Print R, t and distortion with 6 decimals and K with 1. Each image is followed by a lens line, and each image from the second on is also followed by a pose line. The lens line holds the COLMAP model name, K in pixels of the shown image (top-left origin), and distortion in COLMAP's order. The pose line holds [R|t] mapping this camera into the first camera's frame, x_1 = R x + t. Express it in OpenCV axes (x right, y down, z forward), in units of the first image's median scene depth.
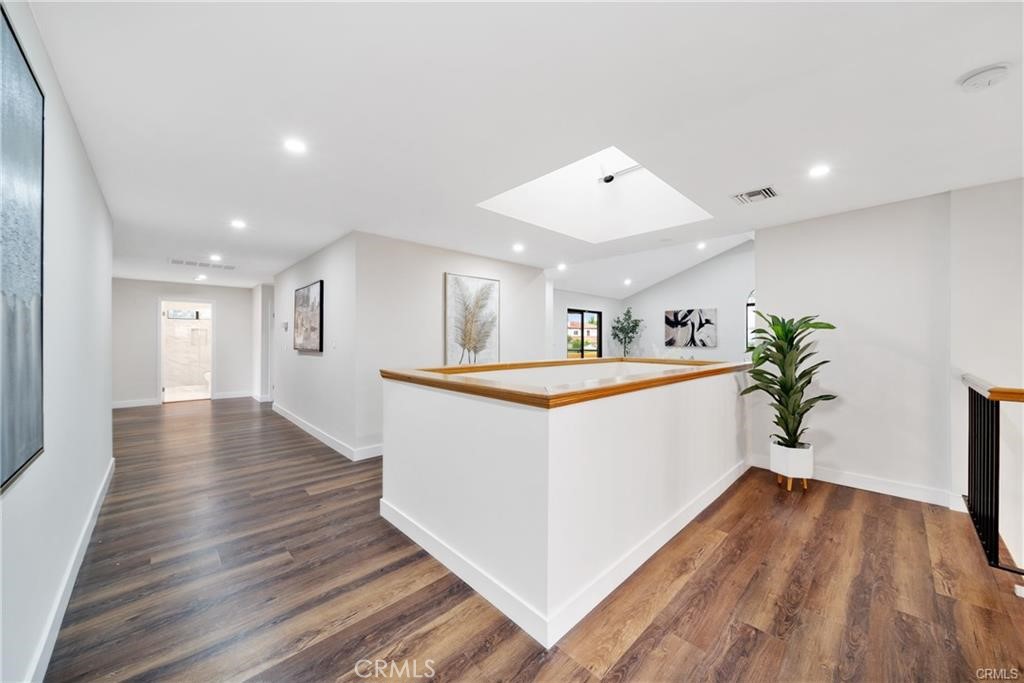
lens RADIAL K [[368.4, 0, 514.1], [0, 368.4, 339.8], [0, 0, 1]] dist [-0.003779, -0.000651]
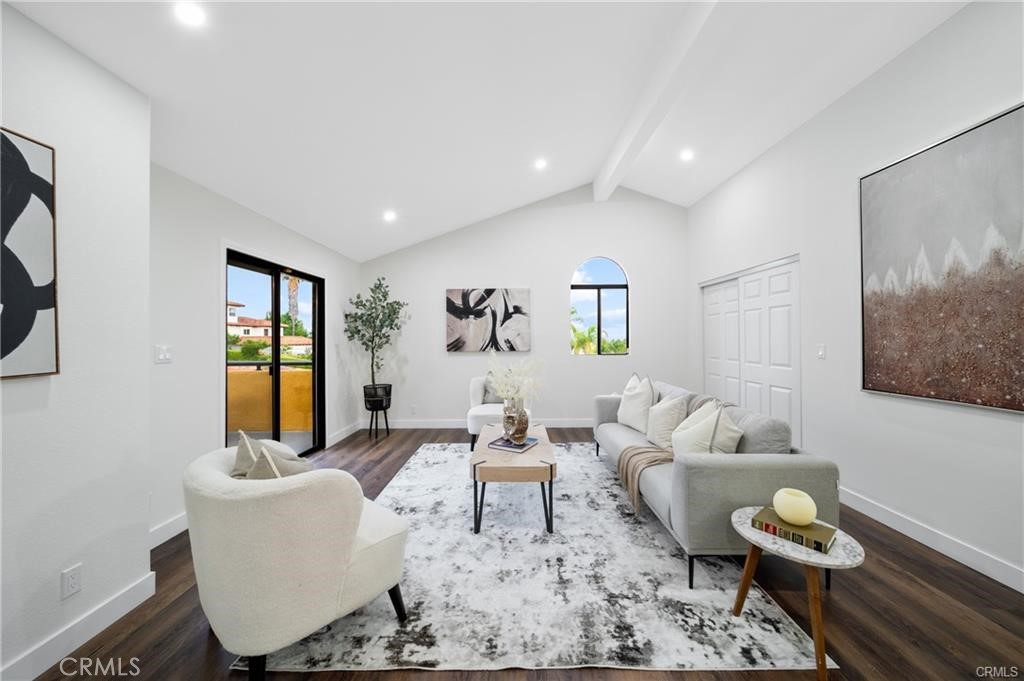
lens RADIAL K [[368.4, 0, 515.3], [0, 368.4, 339.0], [0, 0, 1]] dist [-0.003779, -0.000651]
pose [[0.692540, -0.007877, 0.721336, 0.080923], [0.008204, 0.999962, 0.003043, -0.003384], [-0.721332, 0.003810, 0.692579, 0.552650]]
